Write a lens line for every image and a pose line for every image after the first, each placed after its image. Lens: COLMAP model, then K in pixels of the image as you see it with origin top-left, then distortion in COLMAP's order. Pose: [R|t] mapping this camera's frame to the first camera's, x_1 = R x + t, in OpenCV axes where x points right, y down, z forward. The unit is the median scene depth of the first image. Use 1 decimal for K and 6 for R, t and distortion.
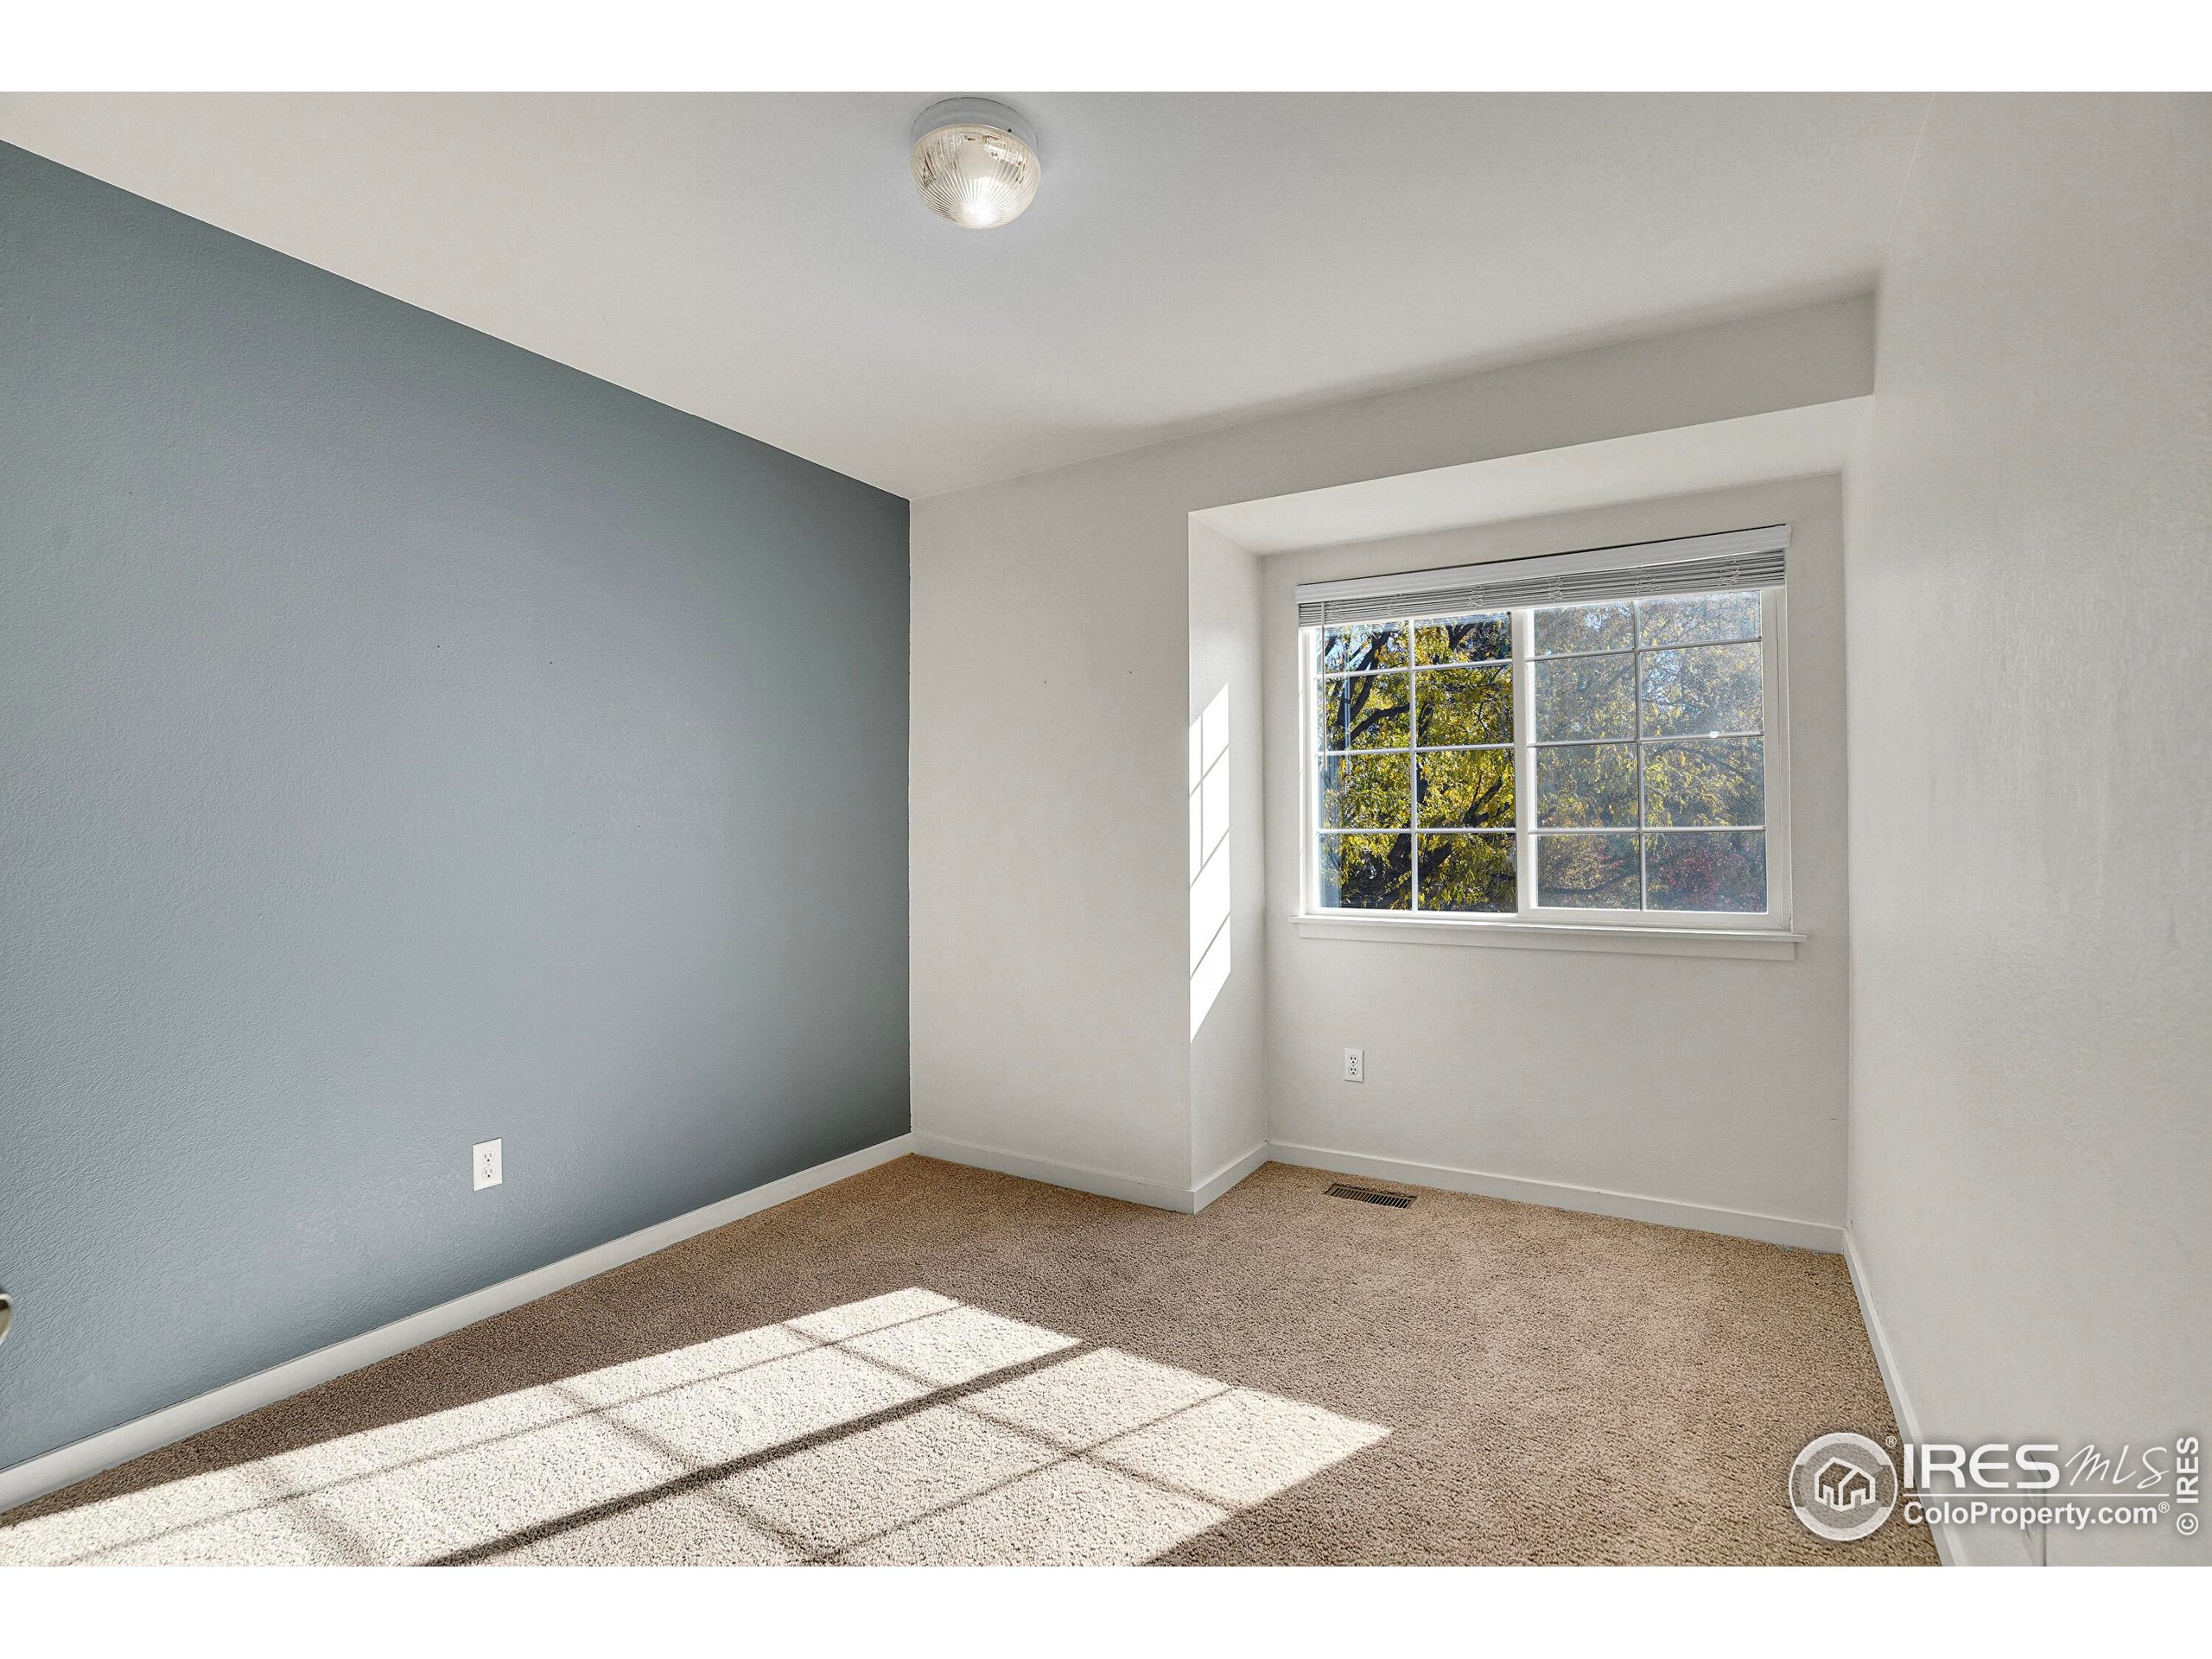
lens RADIAL K [[1024.0, 0, 1116.6], [0, 1024.0, 822.8], [0, 0, 1]] dist [-0.030184, 0.006340]
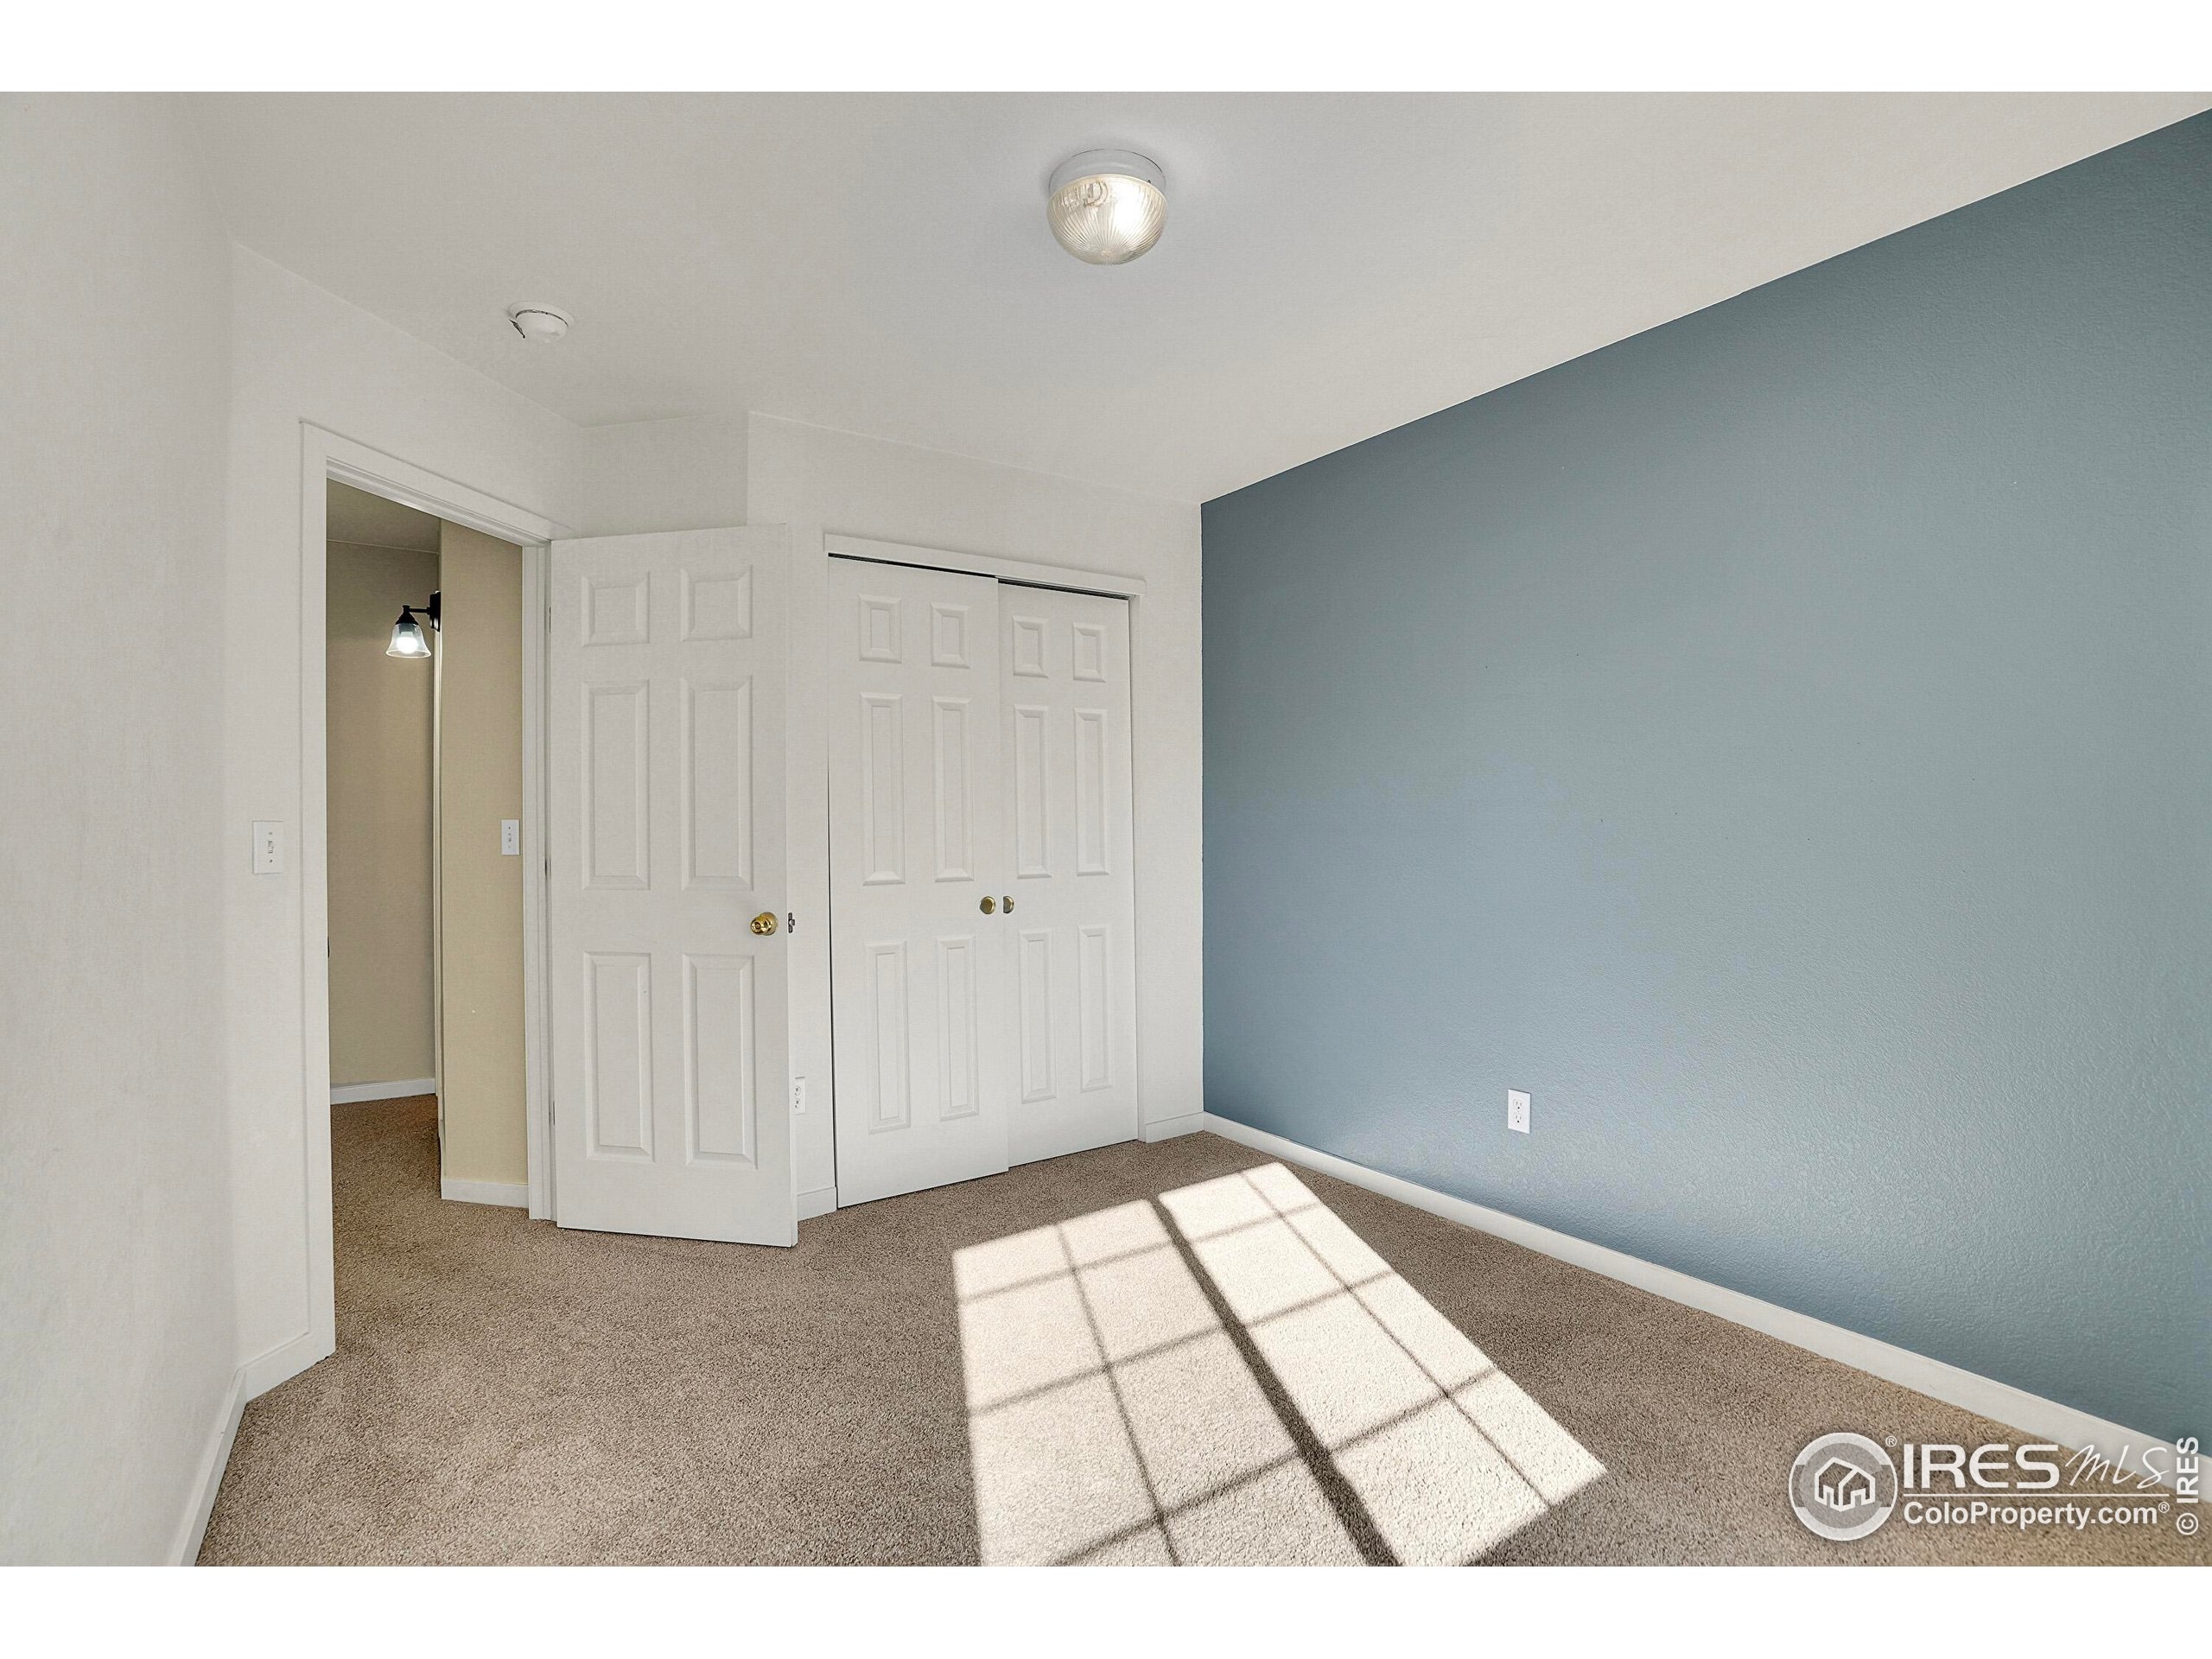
lens RADIAL K [[1024.0, 0, 1109.5], [0, 1024.0, 835.9], [0, 0, 1]] dist [-0.030184, 0.006340]
pose [[-0.441391, 0.001445, -0.897314, 0.658285], [0.013259, 0.999900, -0.004912, 0.024492], [0.897217, -0.014065, -0.441366, 1.154939]]
